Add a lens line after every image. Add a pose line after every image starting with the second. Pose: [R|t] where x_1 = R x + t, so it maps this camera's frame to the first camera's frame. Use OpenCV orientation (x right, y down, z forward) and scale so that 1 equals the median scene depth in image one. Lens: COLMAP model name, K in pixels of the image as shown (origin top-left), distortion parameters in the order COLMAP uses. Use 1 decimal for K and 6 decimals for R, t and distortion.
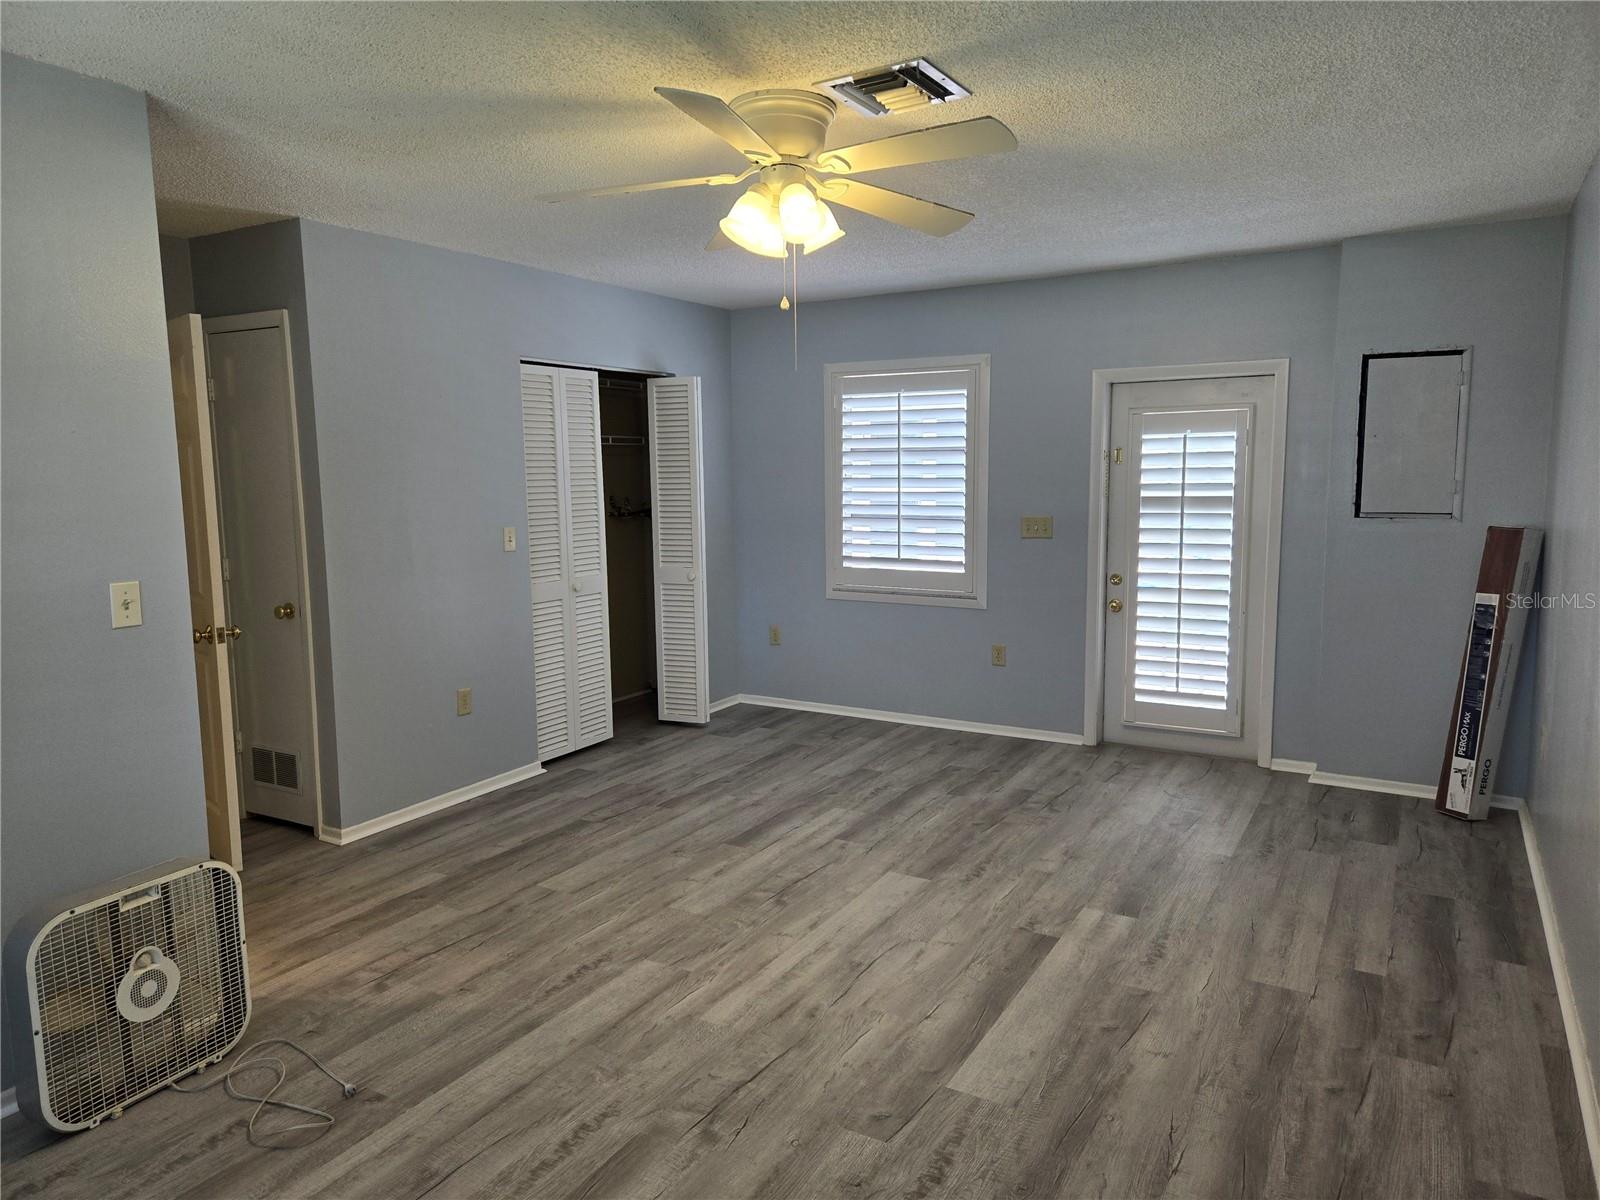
lens RADIAL K [[1064.9, 0, 808.3], [0, 1064.9, 590.0], [0, 0, 1]] dist [0.081051, -0.067529]
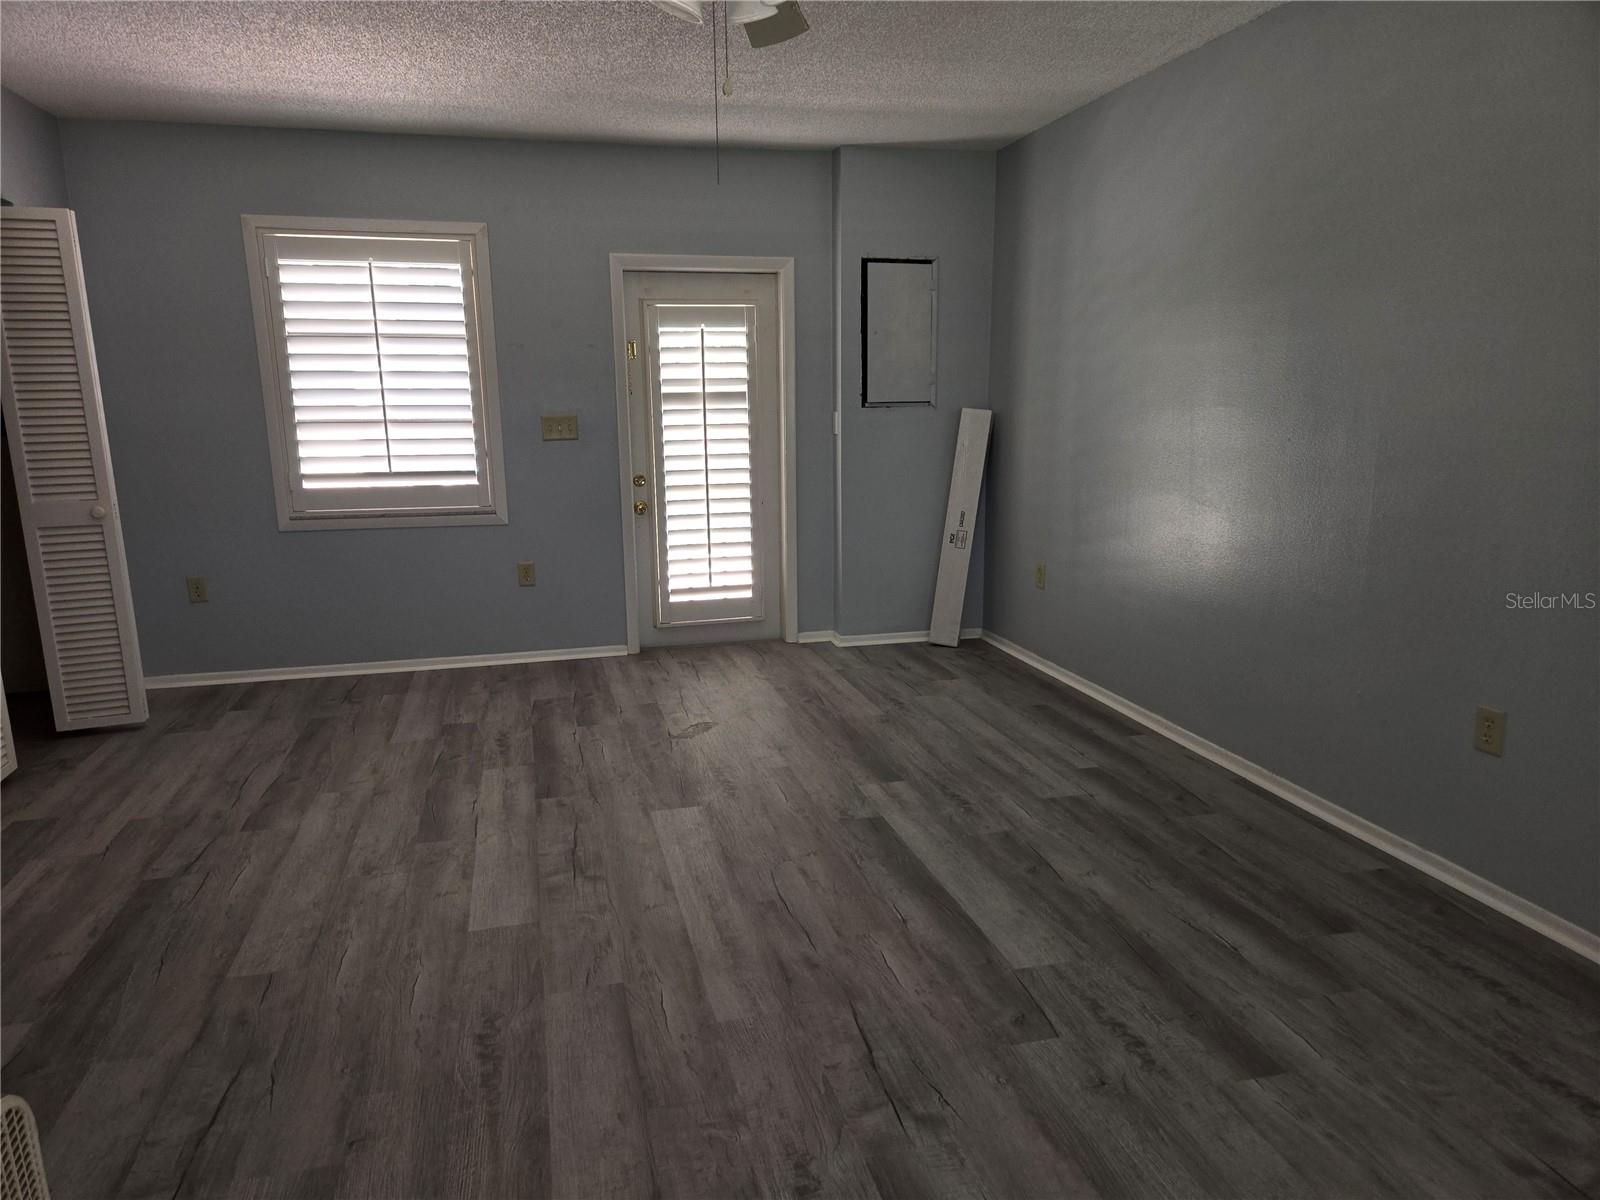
lens RADIAL K [[1064.9, 0, 808.3], [0, 1064.9, 590.0], [0, 0, 1]] dist [0.081051, -0.067529]
pose [[0.723806, -0.129093, 0.677820, -0.316056], [0.086719, 0.991573, 0.096245, 0.010467], [-0.684533, -0.010883, 0.728901, 0.226802]]
